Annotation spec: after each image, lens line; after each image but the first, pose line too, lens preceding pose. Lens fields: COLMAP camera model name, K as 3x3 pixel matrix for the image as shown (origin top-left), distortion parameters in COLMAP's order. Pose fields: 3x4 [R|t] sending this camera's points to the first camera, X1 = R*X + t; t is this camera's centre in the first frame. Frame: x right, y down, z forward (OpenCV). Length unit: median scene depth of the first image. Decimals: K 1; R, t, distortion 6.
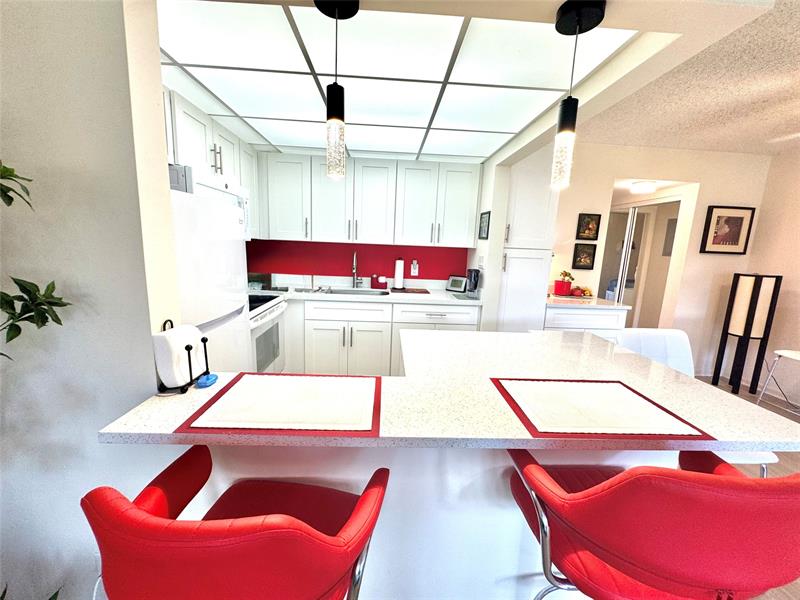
lens RADIAL K [[323.6, 0, 398.7], [0, 323.6, 297.4], [0, 0, 1]] dist [-0.002949, -0.000494]
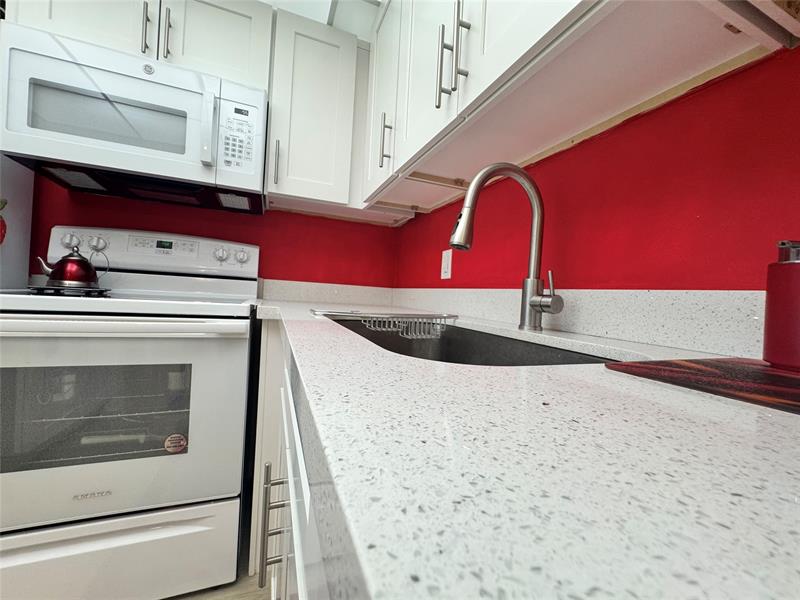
lens RADIAL K [[323.6, 0, 398.7], [0, 323.6, 297.4], [0, 0, 1]] dist [-0.002949, -0.000494]
pose [[0.330534, -0.012077, -0.943717, 0.053842], [-0.192707, 0.977989, -0.080010, -0.015411], [0.923911, 0.208307, 0.320932, 0.809044]]
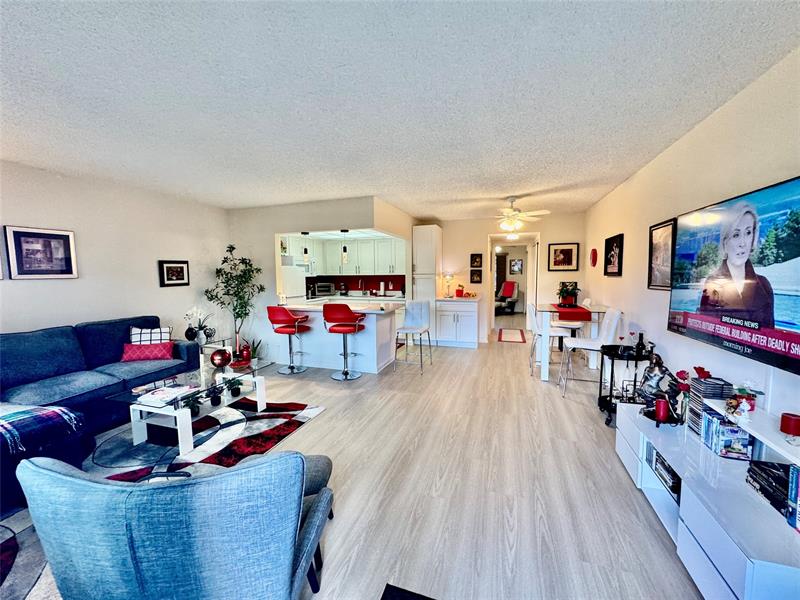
lens RADIAL K [[323.6, 0, 398.7], [0, 323.6, 297.4], [0, 0, 1]] dist [-0.002949, -0.000494]
pose [[0.931584, -0.022488, -0.362831, 0.848378], [-0.010114, 0.996095, -0.087706, 0.166401], [0.363386, 0.085375, 0.927718, -0.901459]]
